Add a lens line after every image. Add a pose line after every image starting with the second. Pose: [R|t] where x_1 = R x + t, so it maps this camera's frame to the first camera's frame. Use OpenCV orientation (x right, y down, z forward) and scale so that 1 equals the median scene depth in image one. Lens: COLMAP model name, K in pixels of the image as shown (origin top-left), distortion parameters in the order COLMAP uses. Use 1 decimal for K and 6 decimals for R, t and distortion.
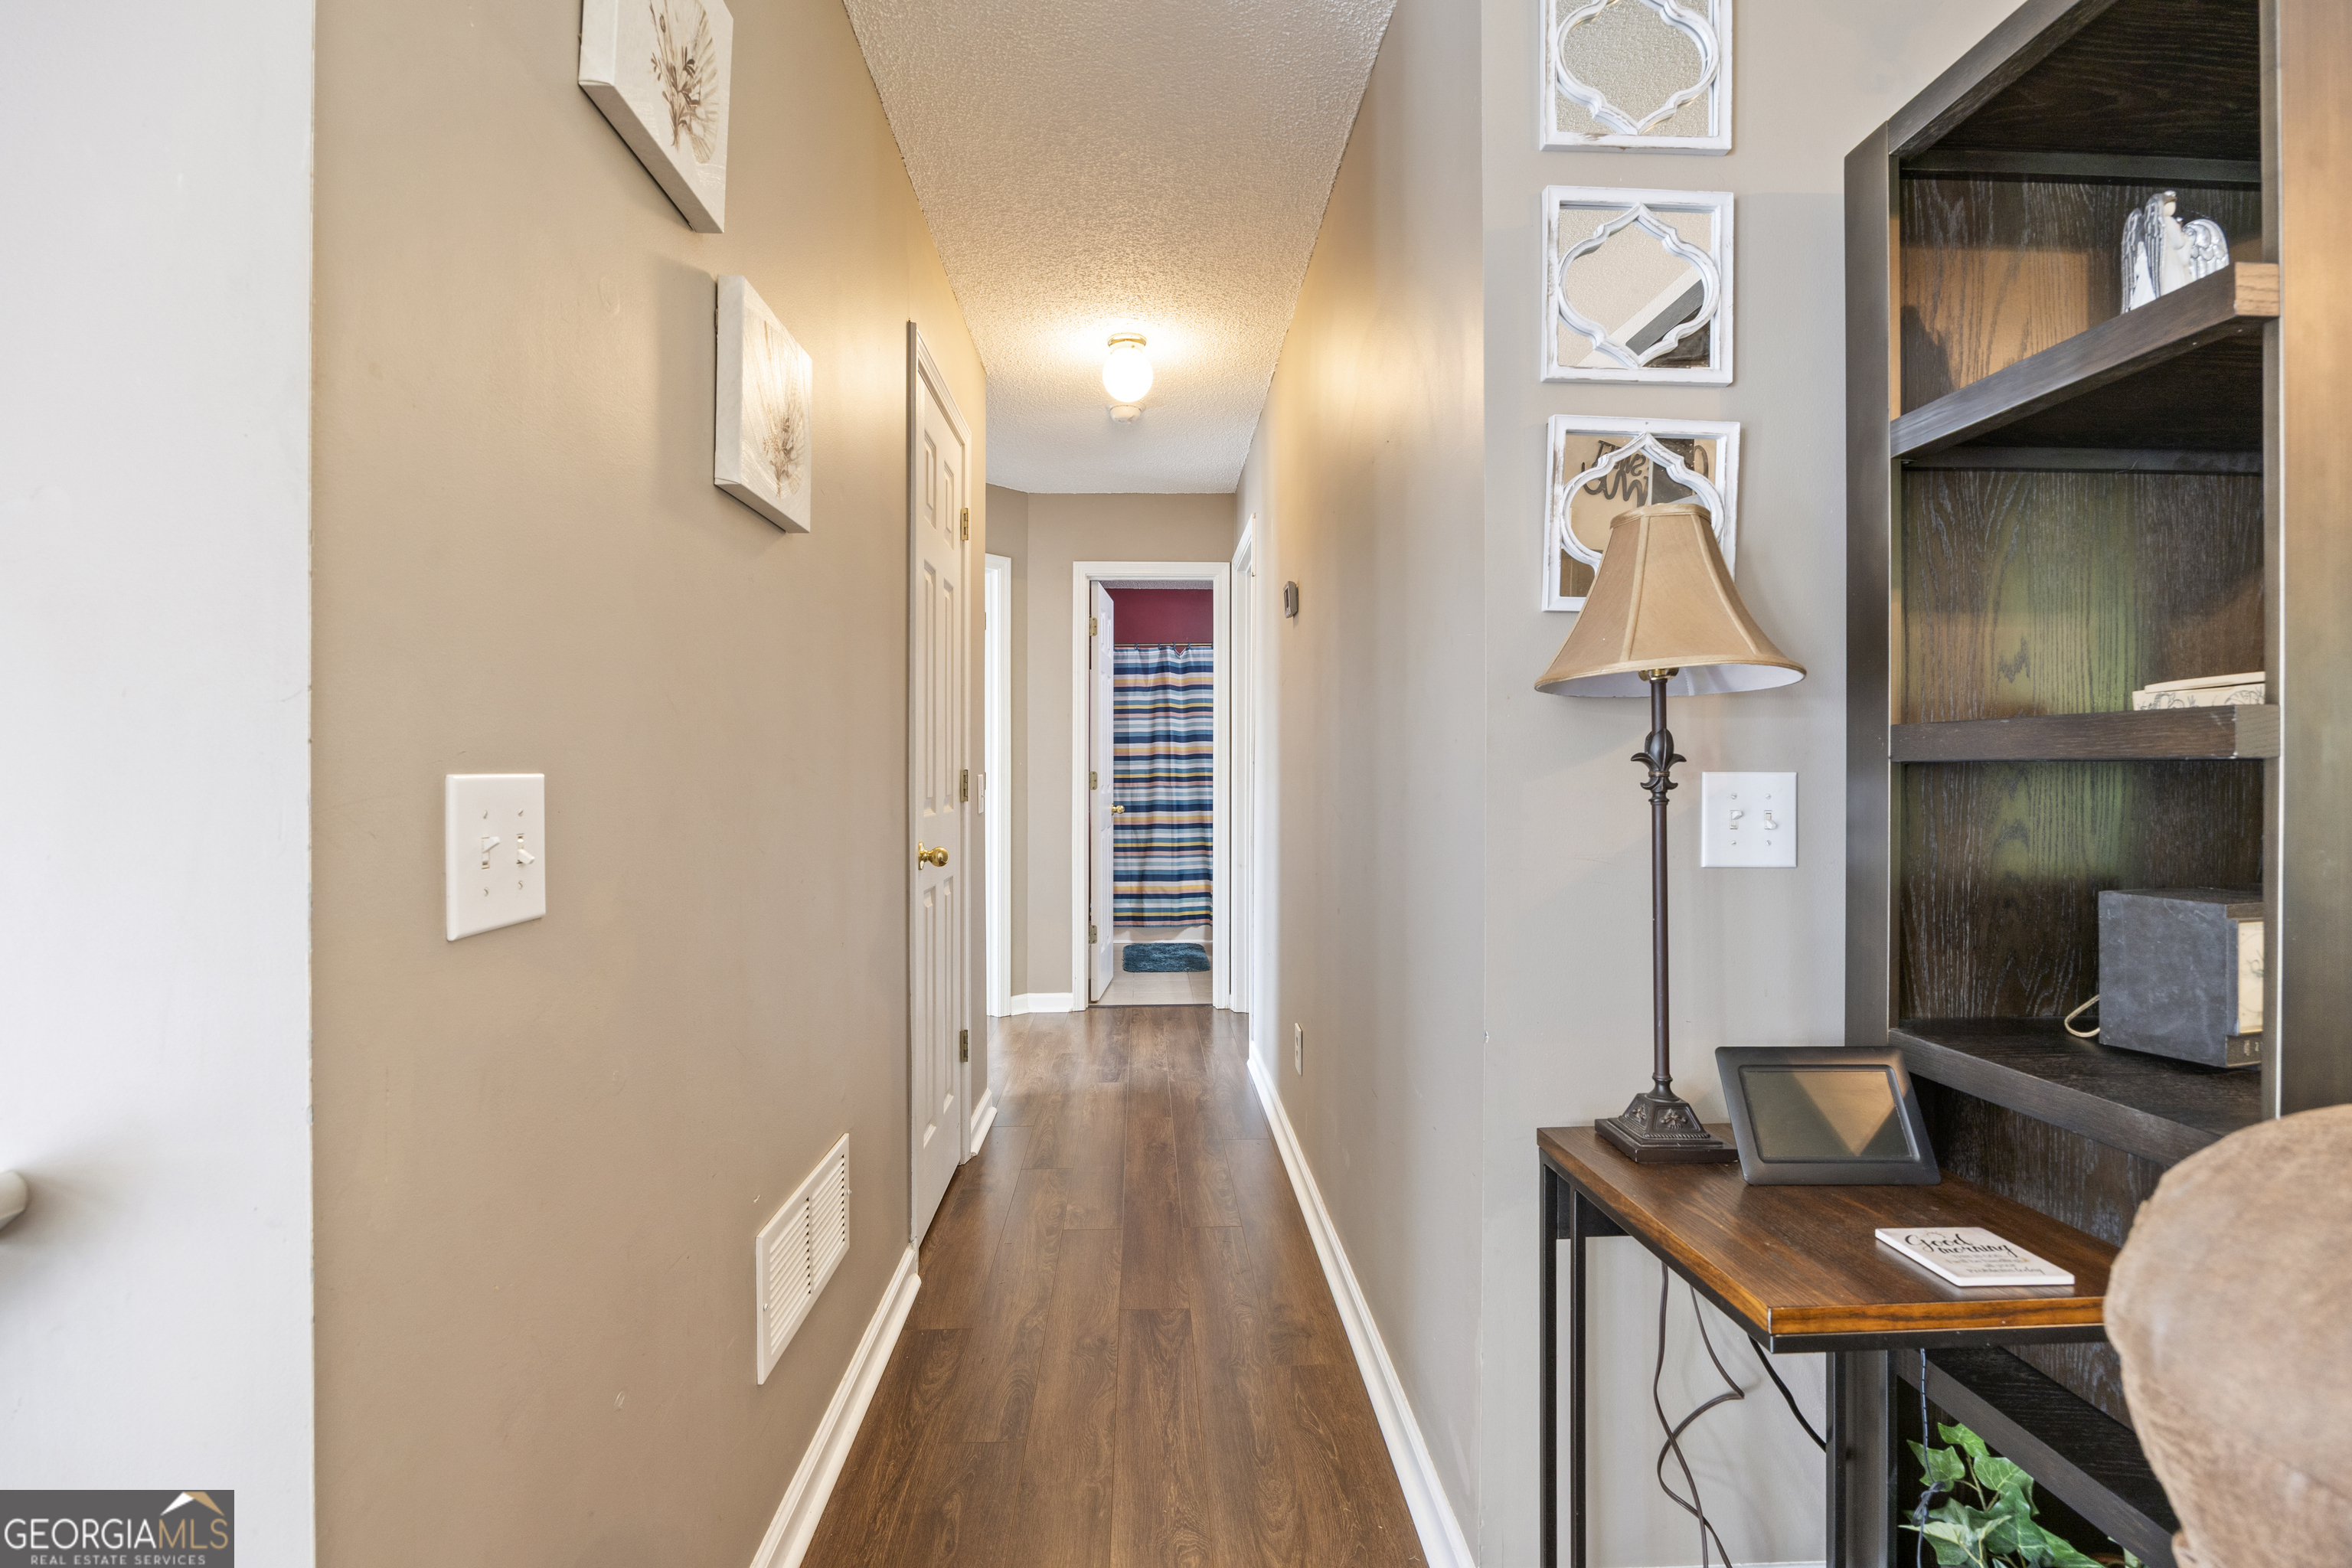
lens RADIAL K [[1063.5, 0, 1172.8], [0, 1063.5, 774.4], [0, 0, 1]] dist [-0.015660, 0.001920]
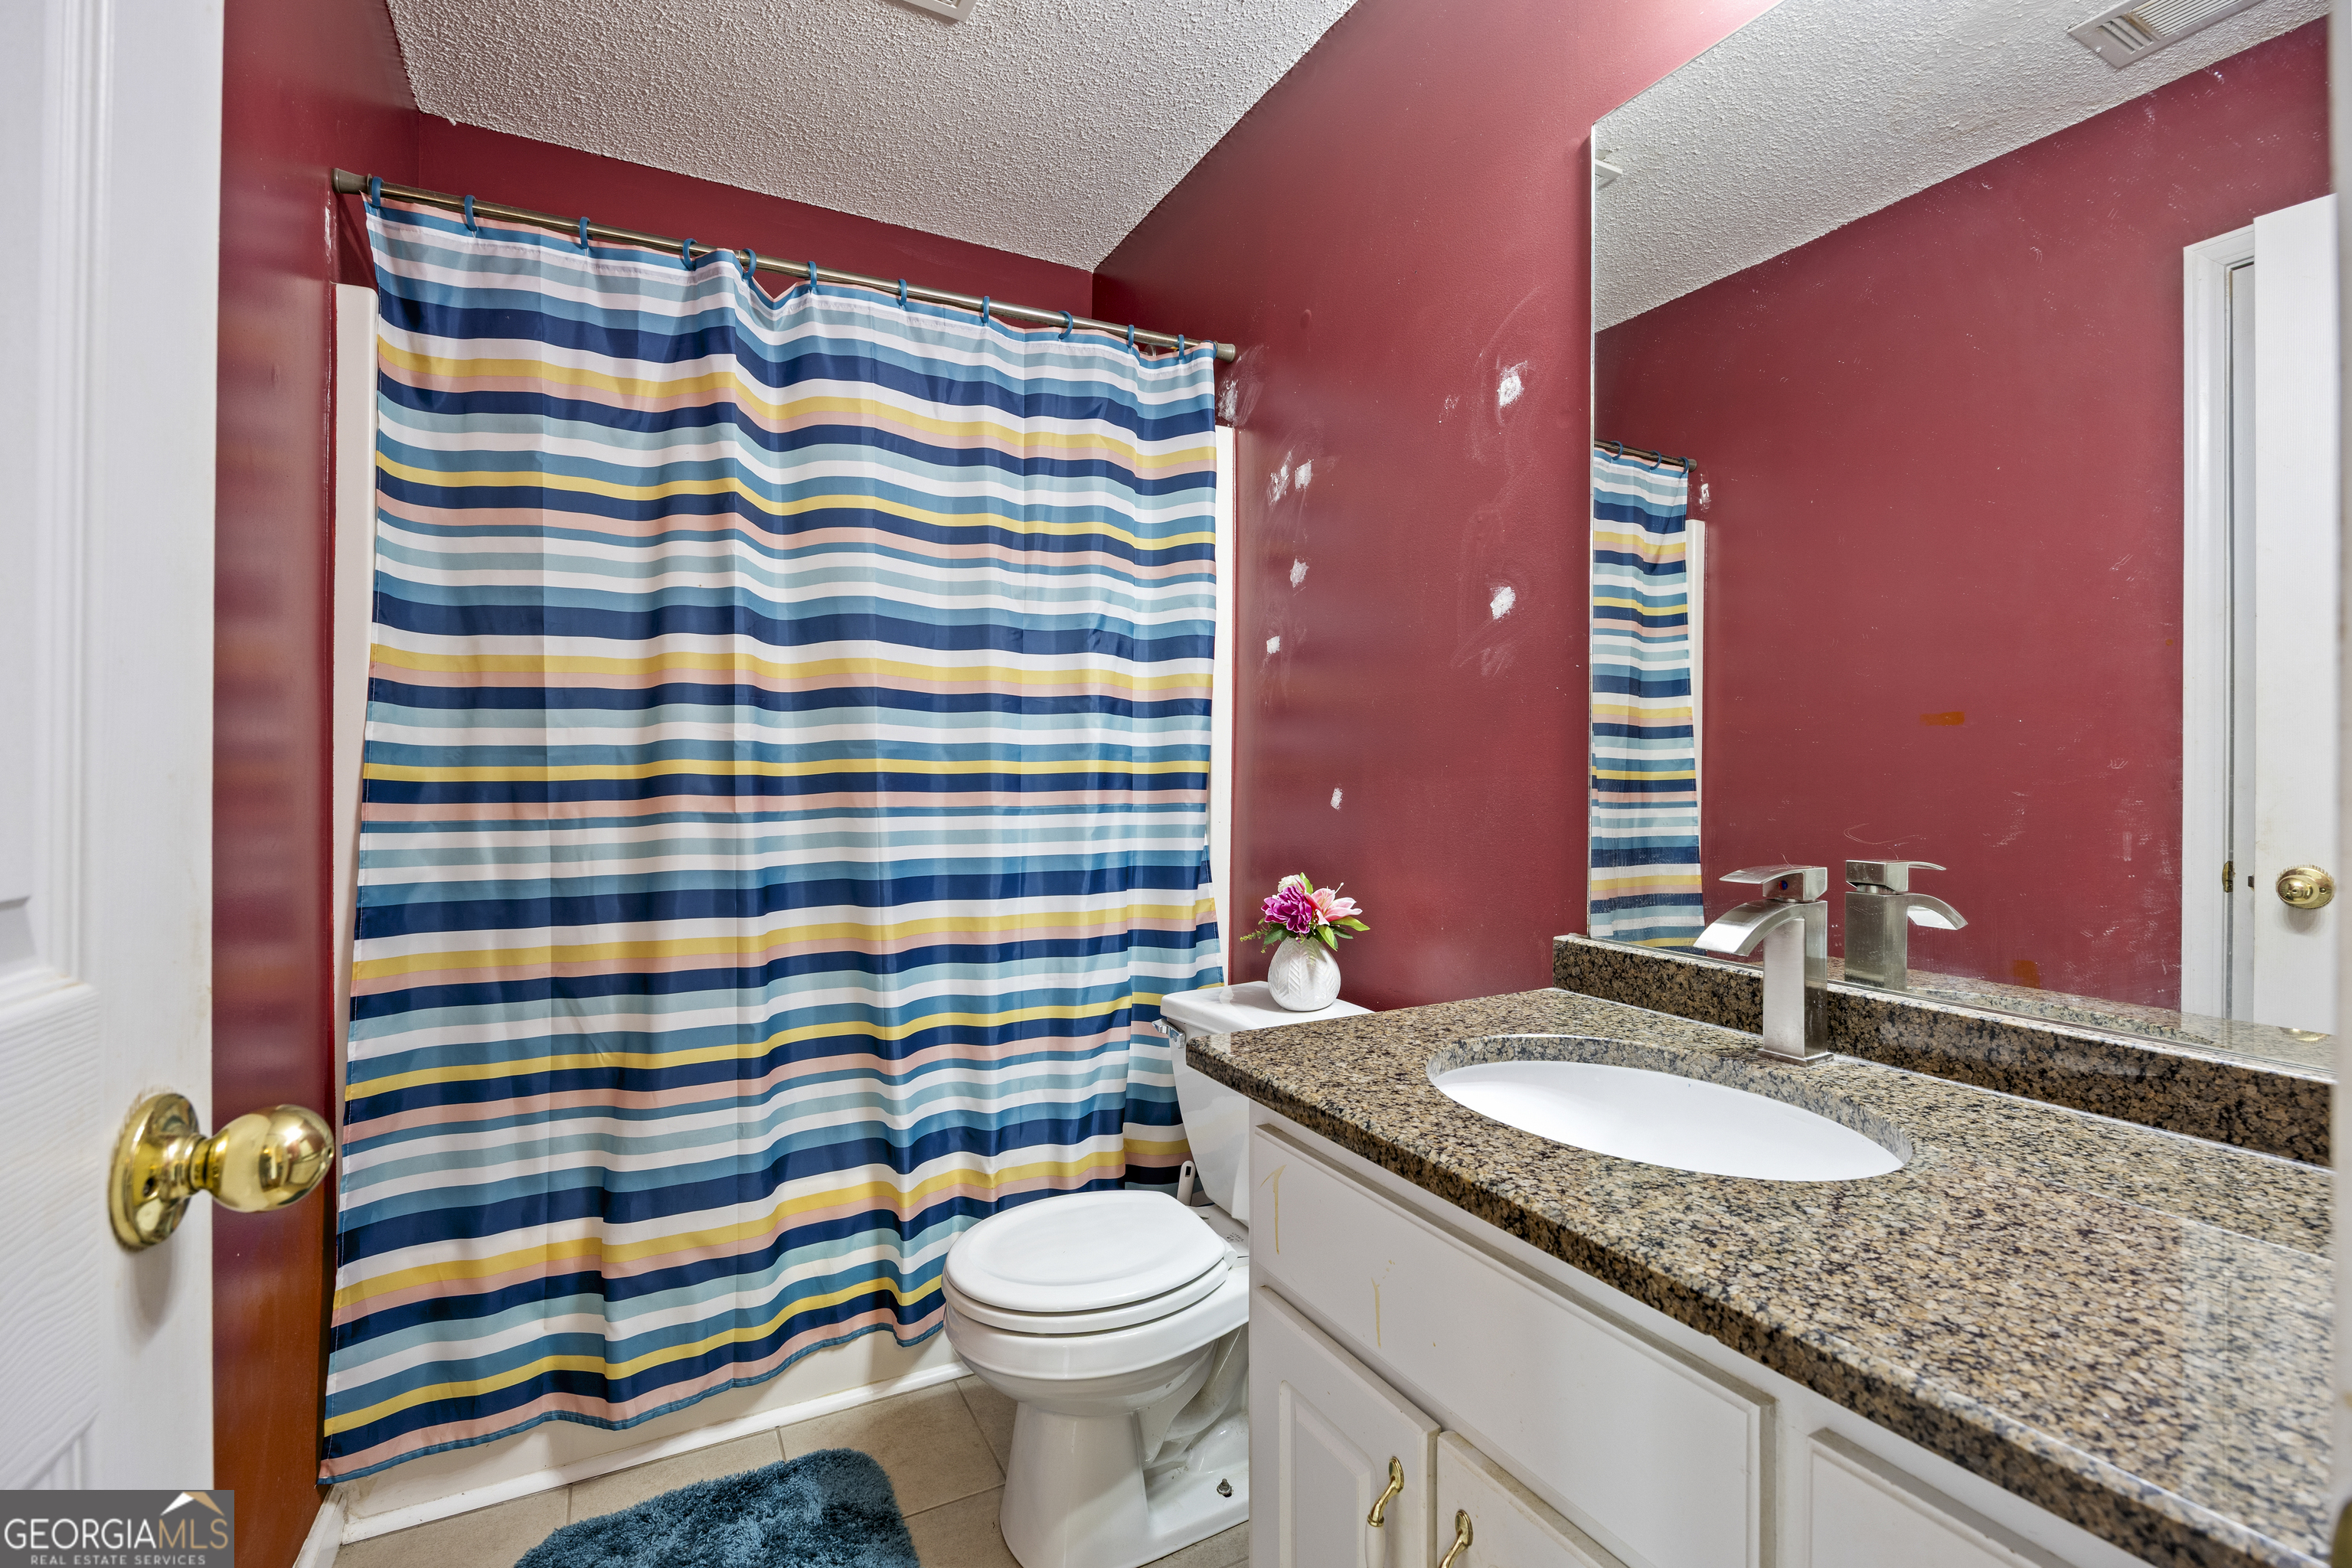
lens RADIAL K [[1063.5, 0, 1183.3], [0, 1063.5, 765.0], [0, 0, 1]] dist [-0.015660, 0.001920]
pose [[0.901601, 0.002343, 0.432562, -0.014586], [-0.002729, 0.999996, 0.000272, -0.000712], [-0.432559, -0.001426, 0.901604, 0.733693]]
